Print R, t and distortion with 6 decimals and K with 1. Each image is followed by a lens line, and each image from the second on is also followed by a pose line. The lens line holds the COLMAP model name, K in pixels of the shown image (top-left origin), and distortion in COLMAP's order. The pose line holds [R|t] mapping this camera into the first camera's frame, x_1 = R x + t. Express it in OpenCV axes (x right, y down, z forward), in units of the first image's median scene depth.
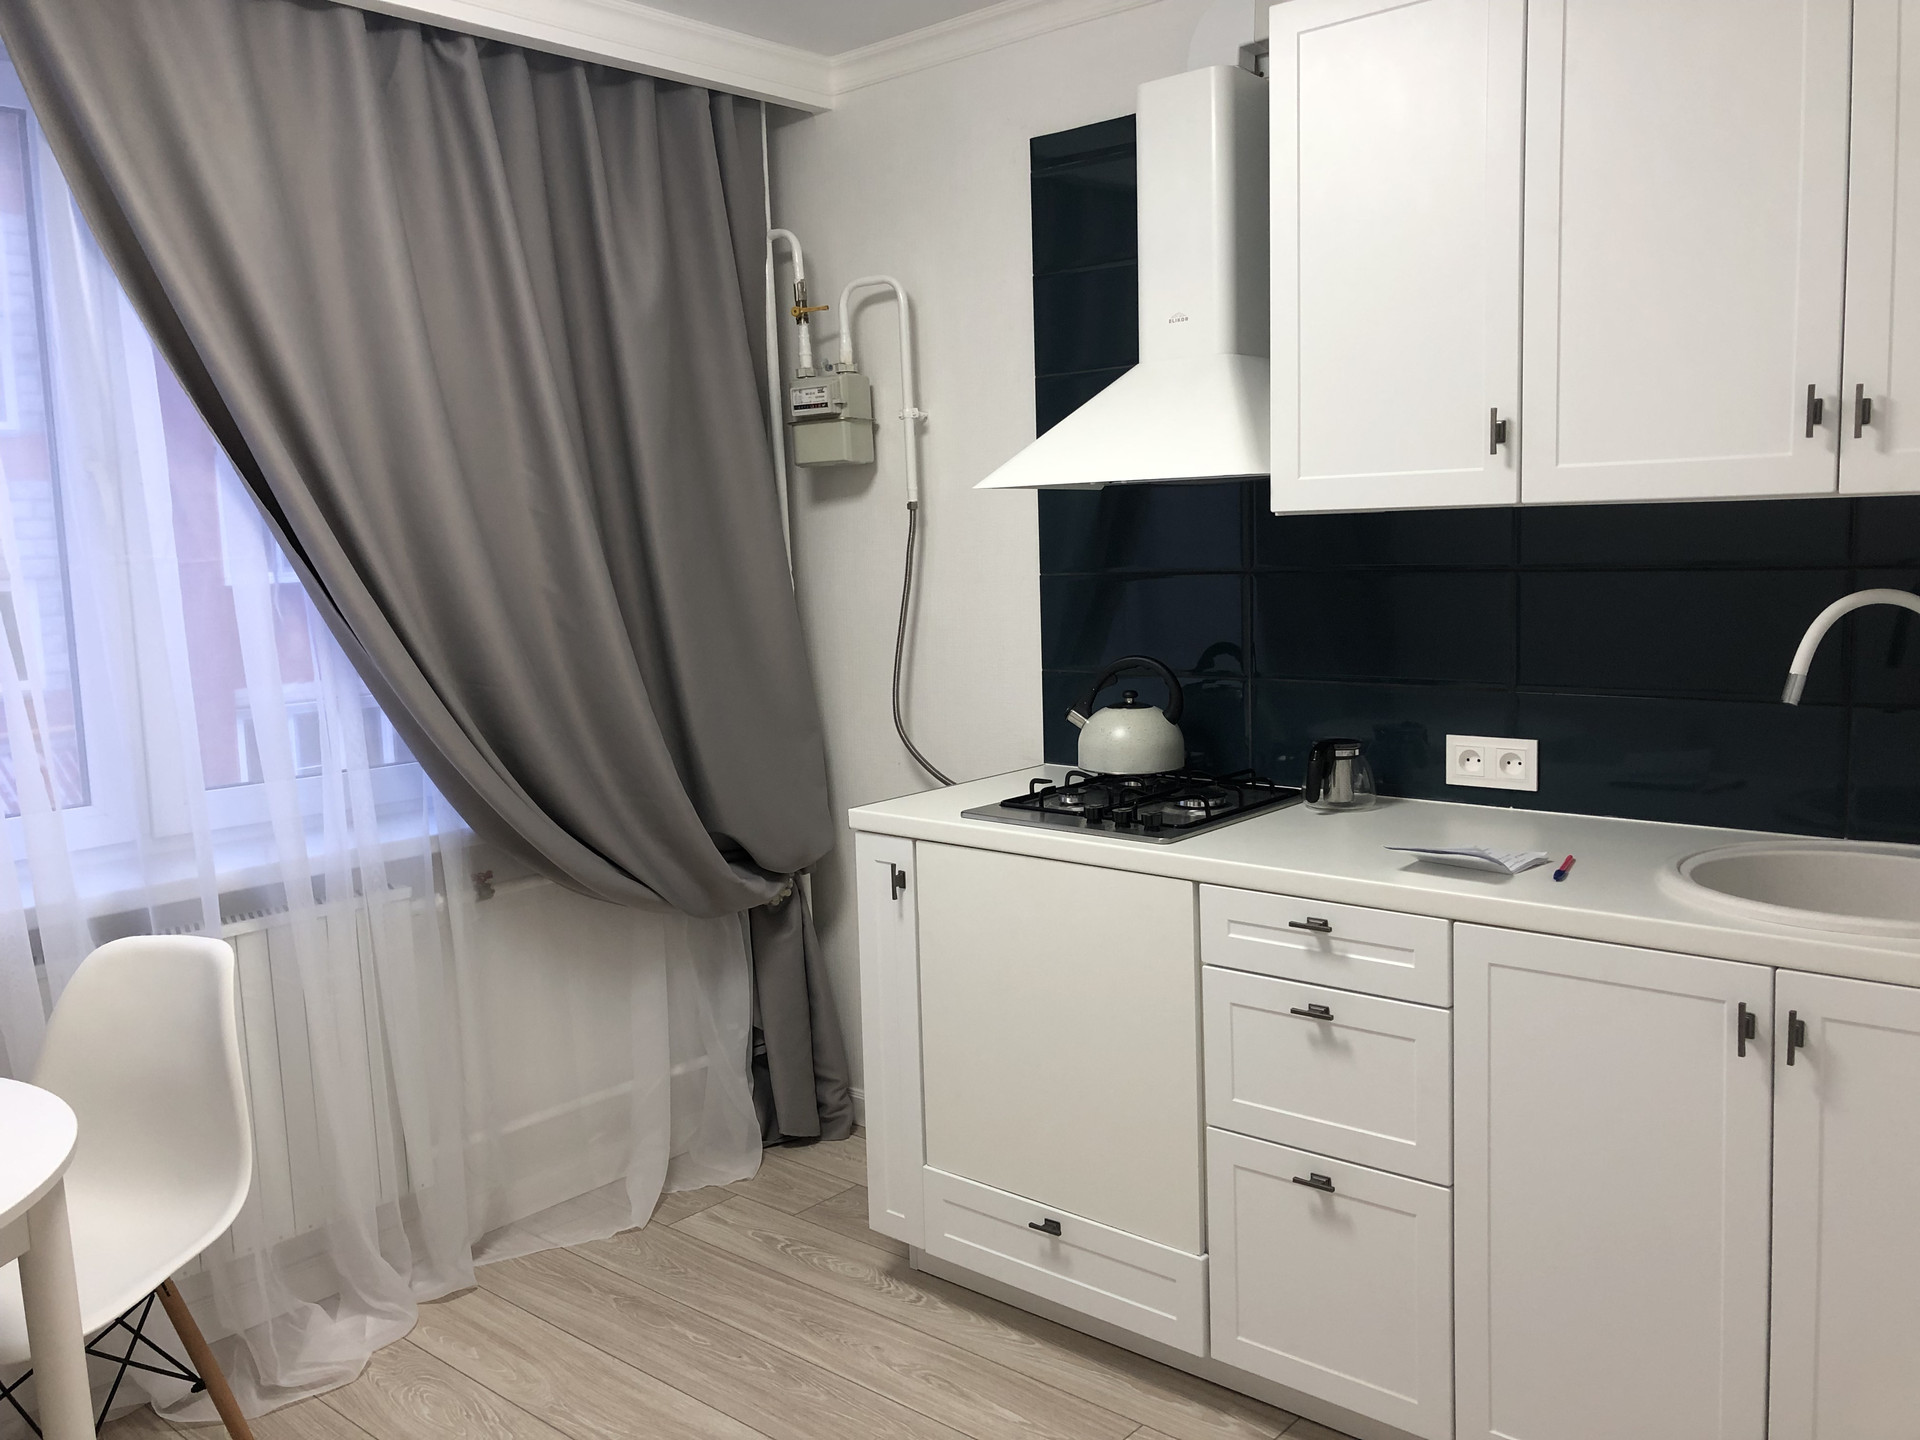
lens RADIAL K [[1561.4, 0, 962.1], [0, 1561.4, 715.1], [0, 0, 1]] dist [0.022757, -0.011037]
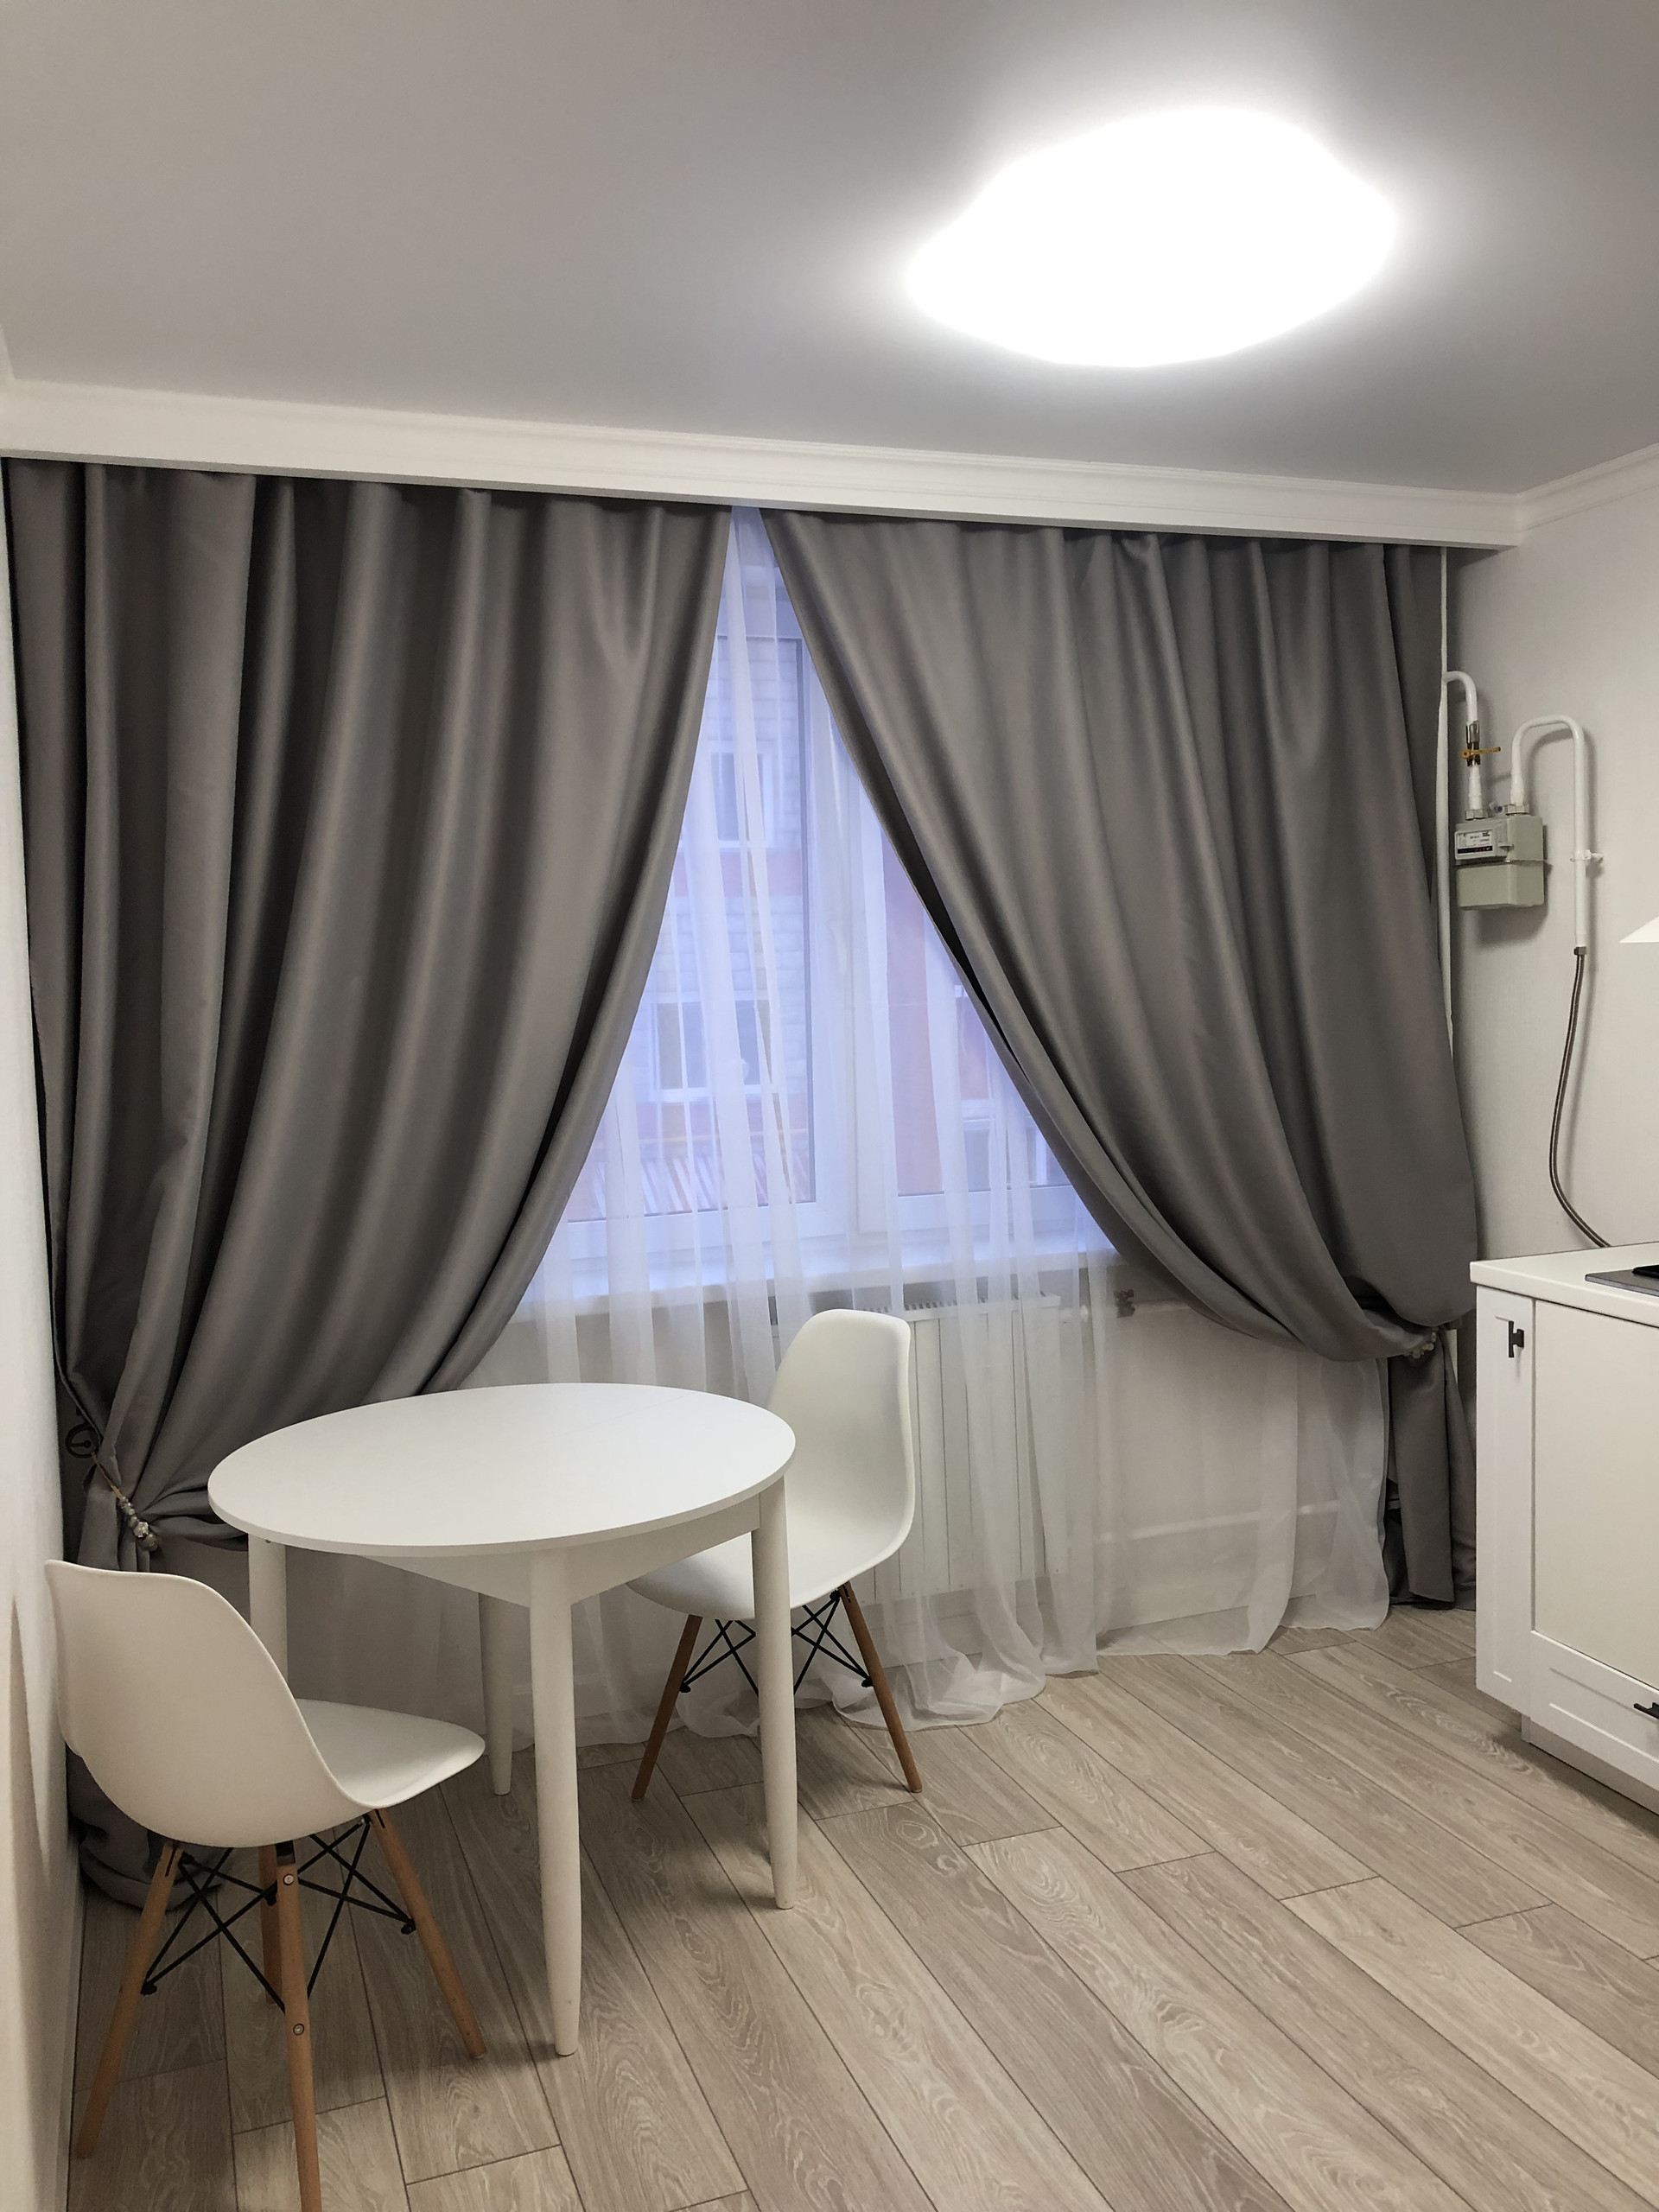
lens RADIAL K [[1811.1, 0, 829.5], [0, 1811.1, 1106.0], [0, 0, 1]] dist [-0.003997, -0.004700]
pose [[0.877099, 0.047496, -0.477955, 0.115671], [-0.057277, 0.998341, -0.005901, -0.008786], [0.476882, 0.032552, 0.878364, -0.217157]]
